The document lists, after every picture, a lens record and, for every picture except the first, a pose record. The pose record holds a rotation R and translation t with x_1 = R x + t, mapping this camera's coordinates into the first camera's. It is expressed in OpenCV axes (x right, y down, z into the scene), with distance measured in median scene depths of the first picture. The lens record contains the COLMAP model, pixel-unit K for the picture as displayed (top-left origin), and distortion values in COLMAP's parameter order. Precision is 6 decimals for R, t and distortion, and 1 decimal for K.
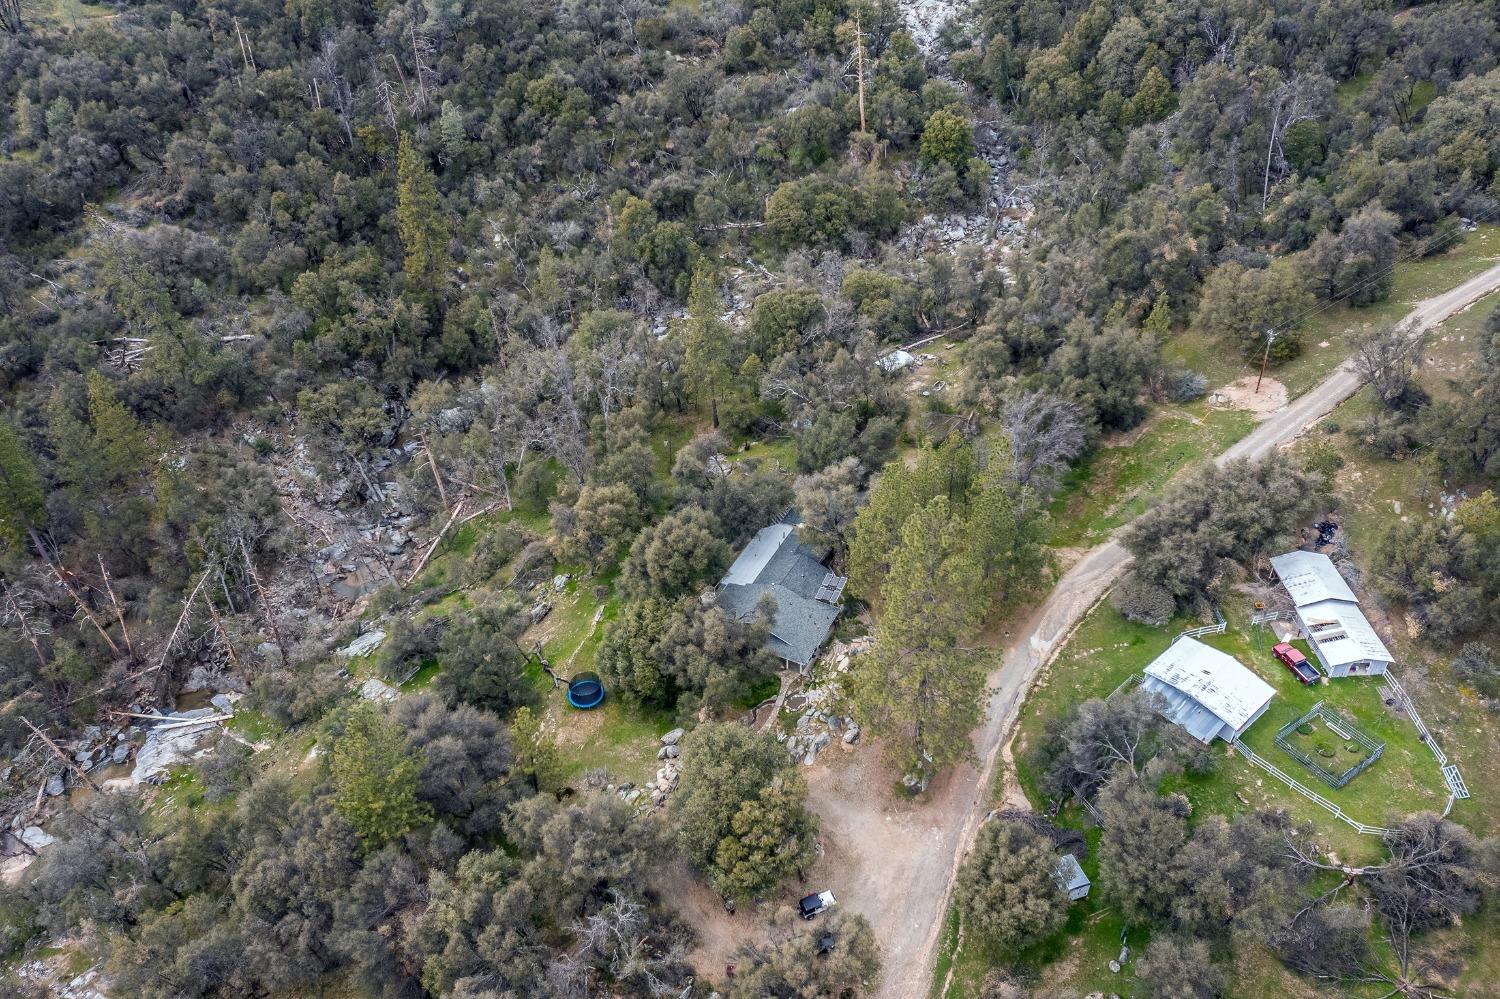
lens RADIAL K [[1189.3, 0, 729.1], [0, 1189.3, 481.5], [0, 0, 1]] dist [-0.020028, 0.000685]
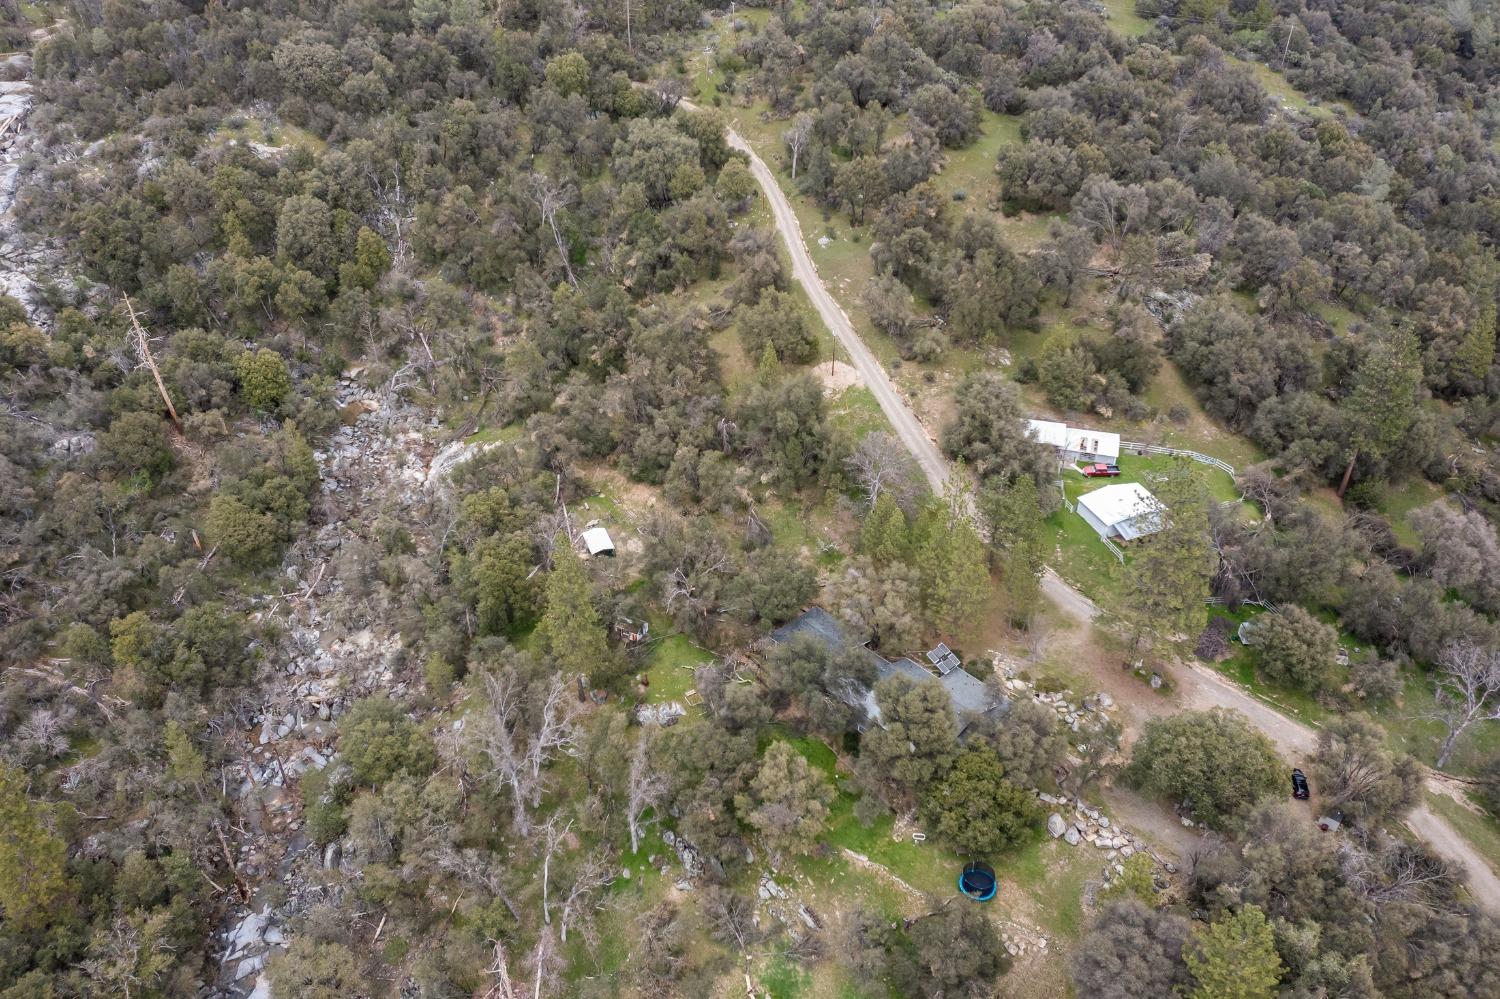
lens RADIAL K [[1179.9, 0, 750.0], [0, 1179.9, 499.5], [0, 0, 1]] dist [-0.014753, 0.004649]
pose [[0.328061, -0.522443, 0.787038, -0.775784], [0.578615, 0.769701, 0.269751, -0.433410], [-0.746713, 0.366897, 0.554802, 0.483394]]
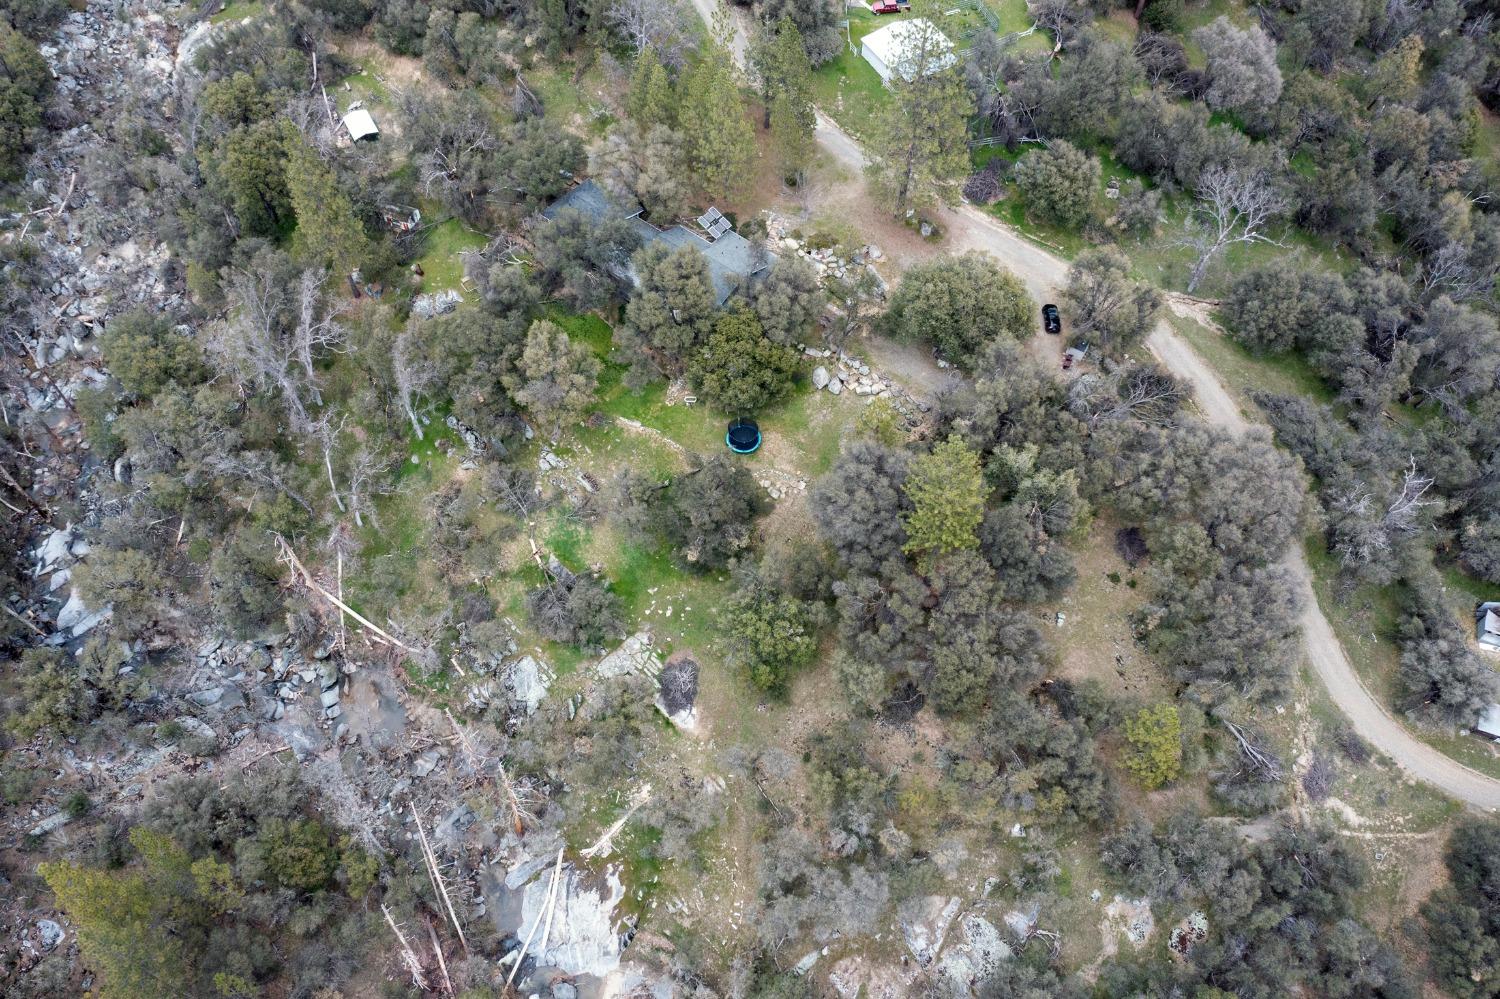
lens RADIAL K [[1179.9, 0, 750.0], [0, 1179.9, 499.5], [0, 0, 1]] dist [-0.014753, 0.004649]
pose [[0.220574, -0.791207, 0.570385, -0.741301], [0.603031, 0.570251, 0.557824, -0.357171], [-0.766616, 0.220918, 0.602905, 0.388265]]
